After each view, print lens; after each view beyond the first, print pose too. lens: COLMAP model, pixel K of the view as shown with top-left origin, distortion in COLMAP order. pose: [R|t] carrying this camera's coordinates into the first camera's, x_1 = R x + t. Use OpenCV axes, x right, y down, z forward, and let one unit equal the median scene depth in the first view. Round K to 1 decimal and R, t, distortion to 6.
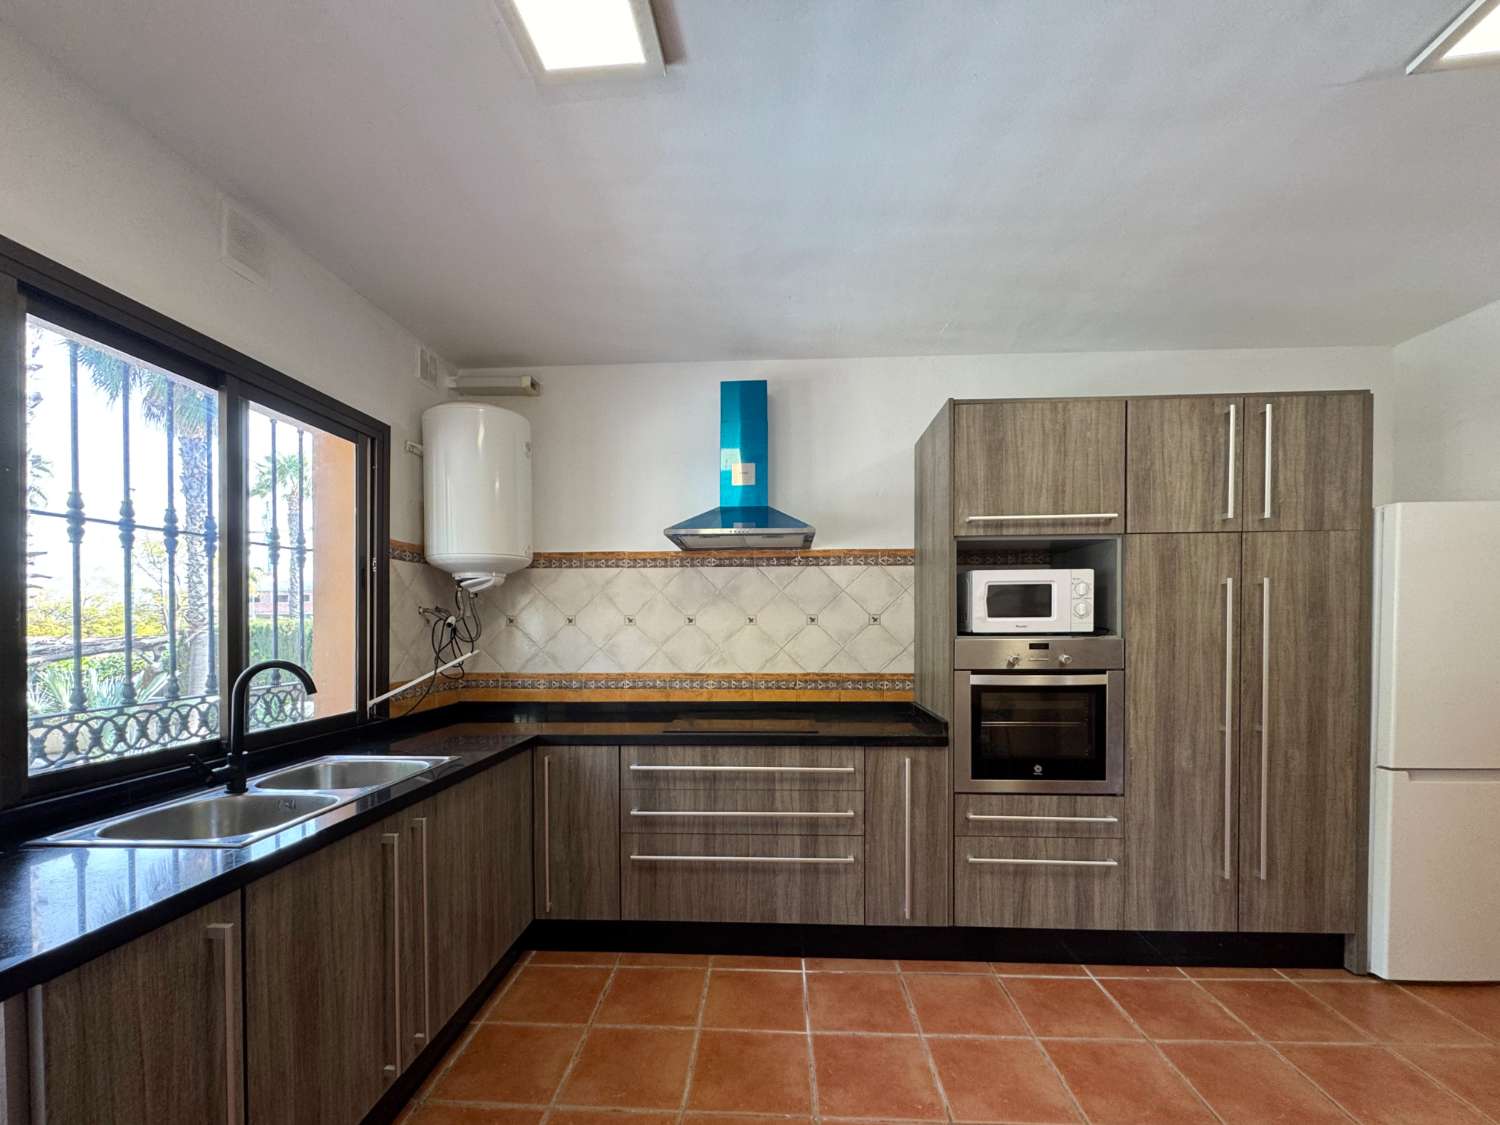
lens RADIAL K [[628.8, 0, 715.6], [0, 628.8, 625.8], [0, 0, 1]] dist [-0.000852, -0.000137]
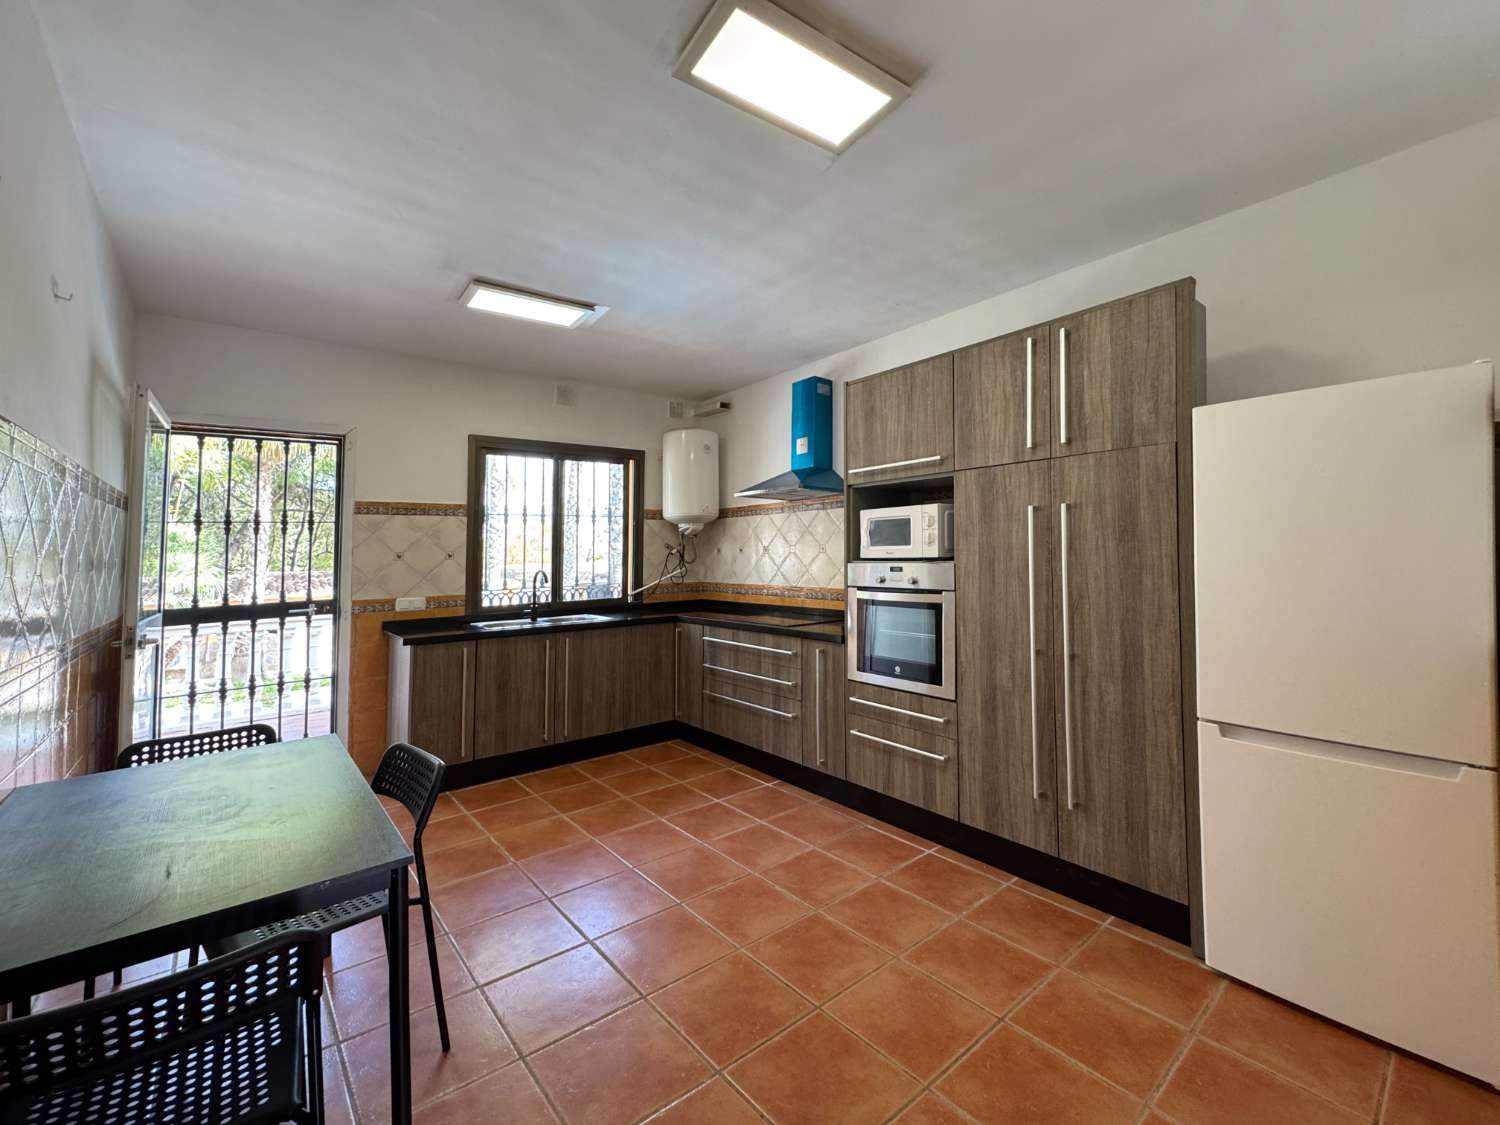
lens RADIAL K [[641.6, 0, 744.0], [0, 641.6, 558.6], [0, 0, 1]] dist [-0.002240, -0.000841]
pose [[0.652641, 0.002183, -0.757664, 1.262064], [0.004566, 0.999966, 0.006814, 0.001167], [0.757653, -0.007907, 0.652609, -0.041259]]
